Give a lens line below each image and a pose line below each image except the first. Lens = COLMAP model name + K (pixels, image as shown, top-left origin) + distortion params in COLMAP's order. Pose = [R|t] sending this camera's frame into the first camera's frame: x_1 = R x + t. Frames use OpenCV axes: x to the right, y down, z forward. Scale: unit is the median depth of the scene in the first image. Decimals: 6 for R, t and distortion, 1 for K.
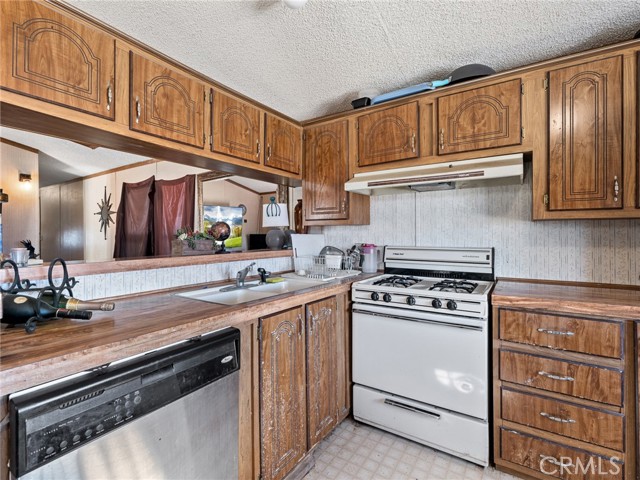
lens RADIAL K [[306.7, 0, 321.2], [0, 306.7, 235.2], [0, 0, 1]] dist [-0.003296, 0.000523]
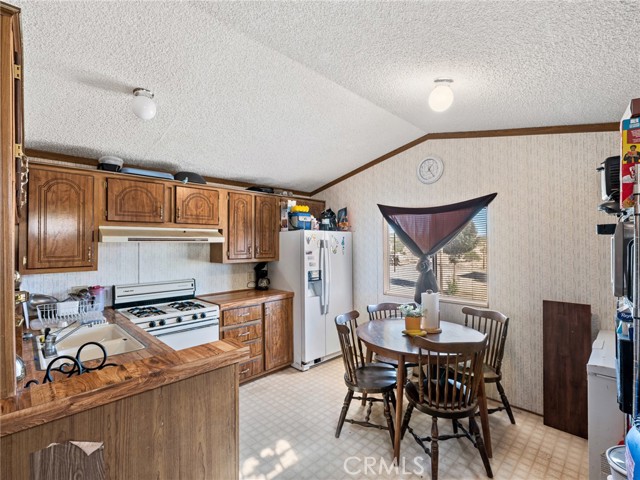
lens RADIAL K [[306.7, 0, 324.3], [0, 306.7, 240.1], [0, 0, 1]] dist [-0.003296, 0.000523]
pose [[0.196292, 0.011199, 0.980481, -1.057029], [0.004822, 0.999912, -0.012386, -0.164430], [-0.980534, 0.007159, 0.196221, -0.037712]]
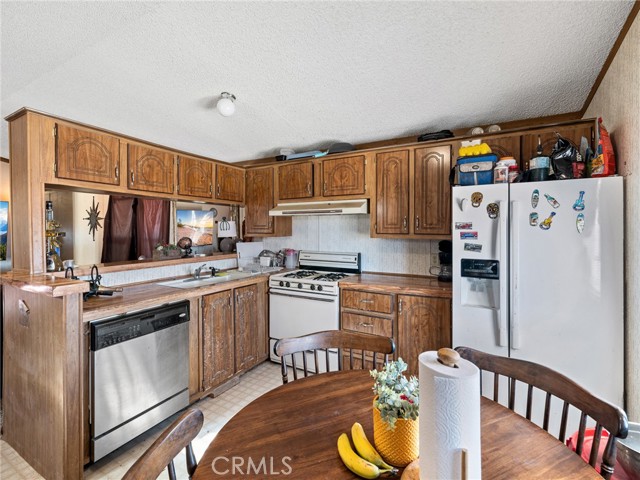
lens RADIAL K [[294.0, 0, 319.3], [0, 294.0, 231.3], [0, 0, 1]] dist [0.000411, -0.001078]
pose [[0.997613, 0.000668, 0.069050, 0.272777], [-0.001213, 0.999968, 0.007851, -0.095682], [-0.069042, -0.007916, 0.997582, -0.588875]]
